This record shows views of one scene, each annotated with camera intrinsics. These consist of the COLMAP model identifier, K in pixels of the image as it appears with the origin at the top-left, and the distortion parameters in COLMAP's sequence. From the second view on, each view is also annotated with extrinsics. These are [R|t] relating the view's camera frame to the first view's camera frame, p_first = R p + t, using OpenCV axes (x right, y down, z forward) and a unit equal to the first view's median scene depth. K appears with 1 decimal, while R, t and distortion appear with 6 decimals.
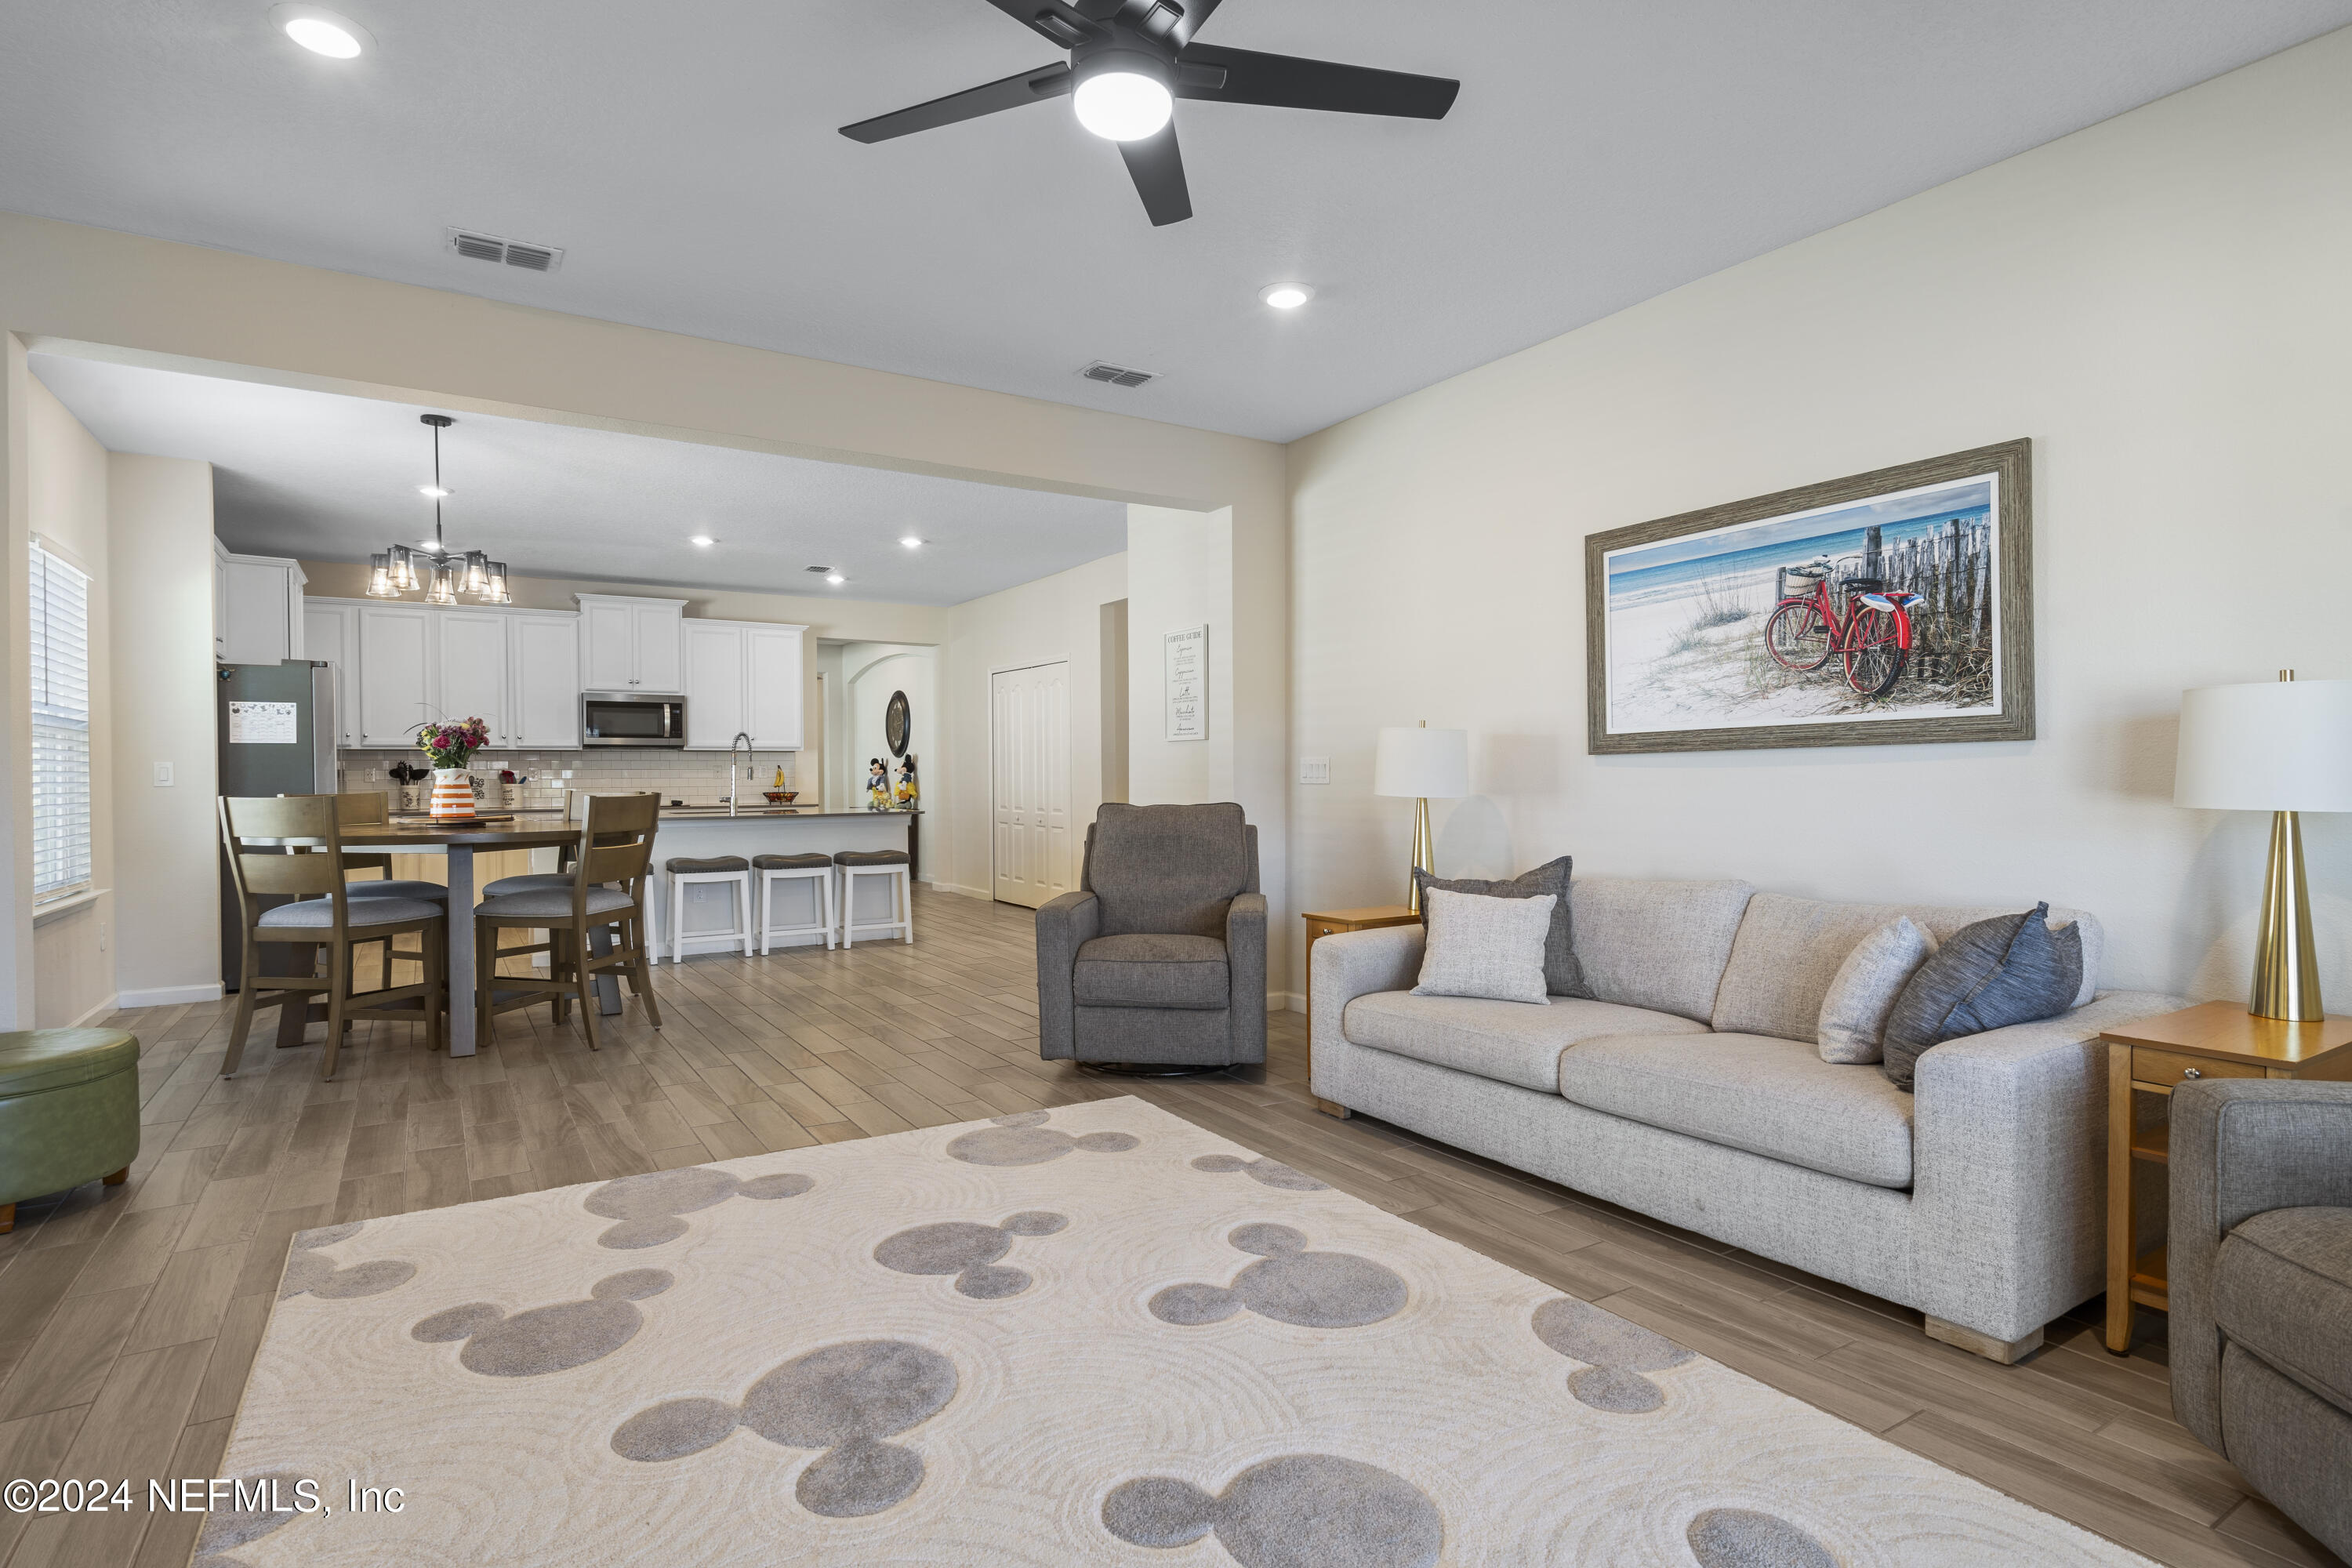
lens RADIAL K [[1162.9, 0, 1175.4], [0, 1162.9, 783.9], [0, 0, 1]] dist [0.000487, 0.000043]
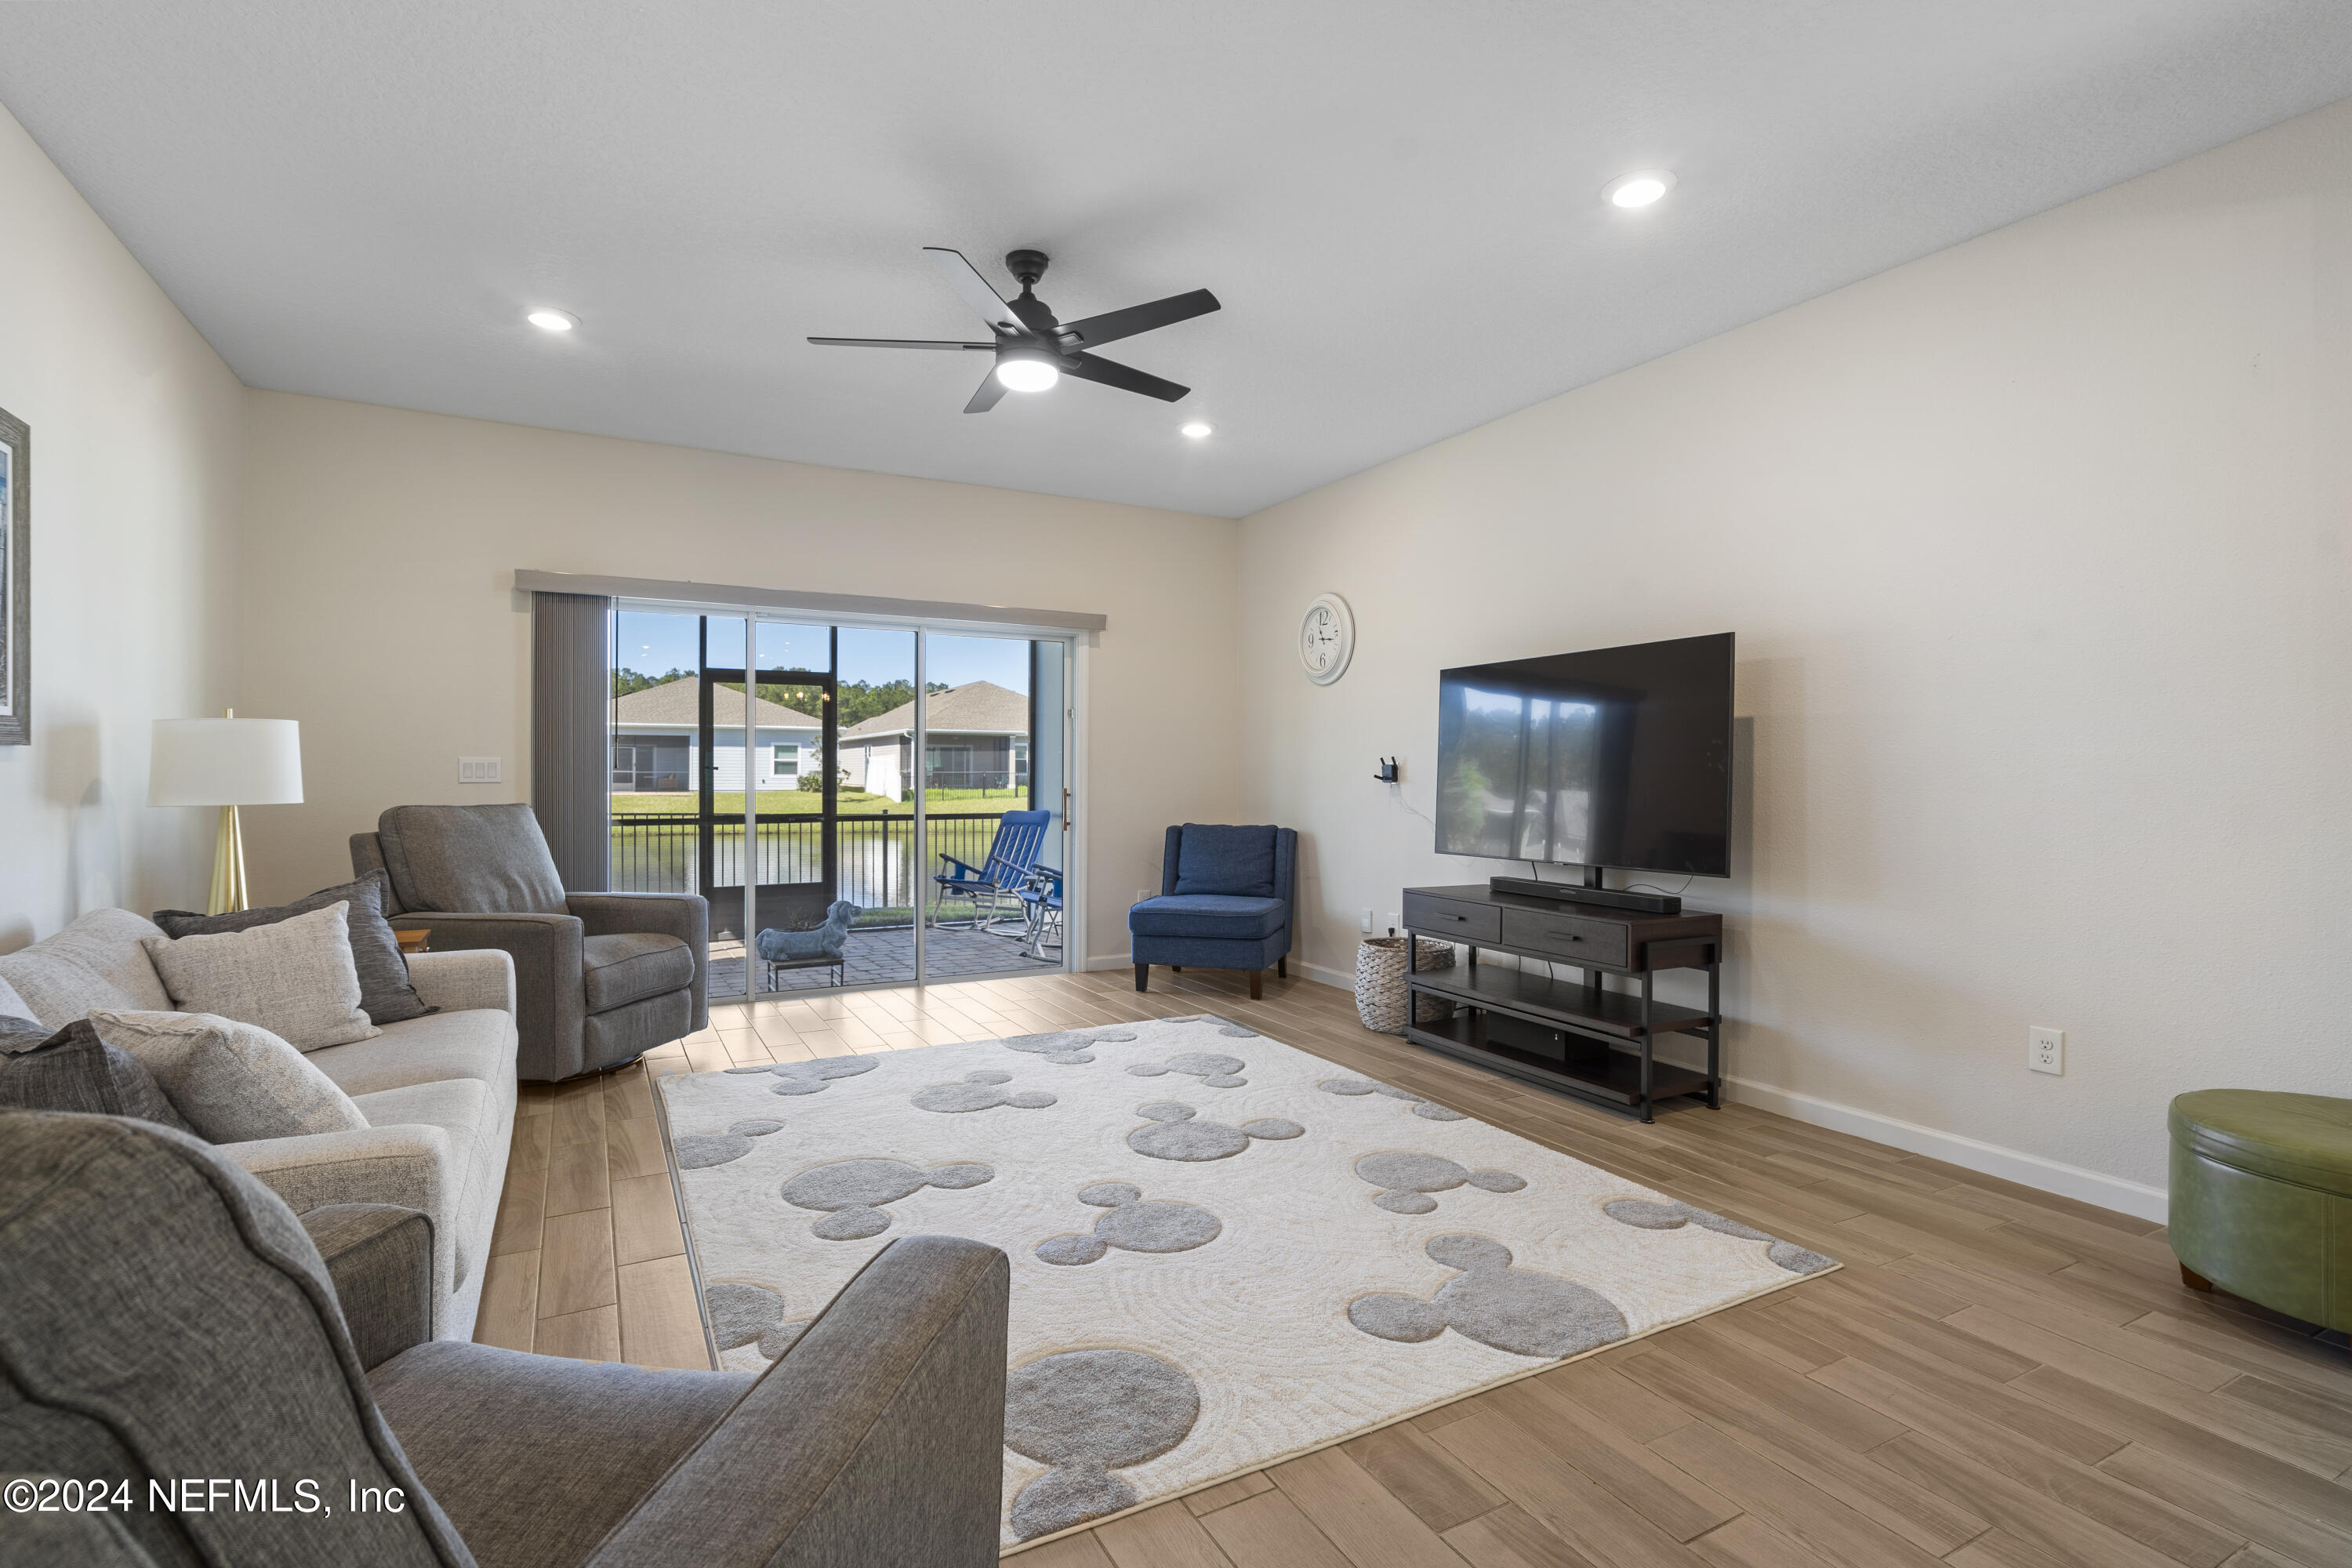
lens RADIAL K [[1078.1, 0, 1173.6], [0, 1078.1, 781.5], [0, 0, 1]] dist [-0.000282, -0.000038]
pose [[-0.997401, -0.001355, 0.072036, -0.246764], [-0.000164, 0.999863, 0.016530, -0.021563], [-0.072048, 0.016475, -0.997265, 1.720988]]
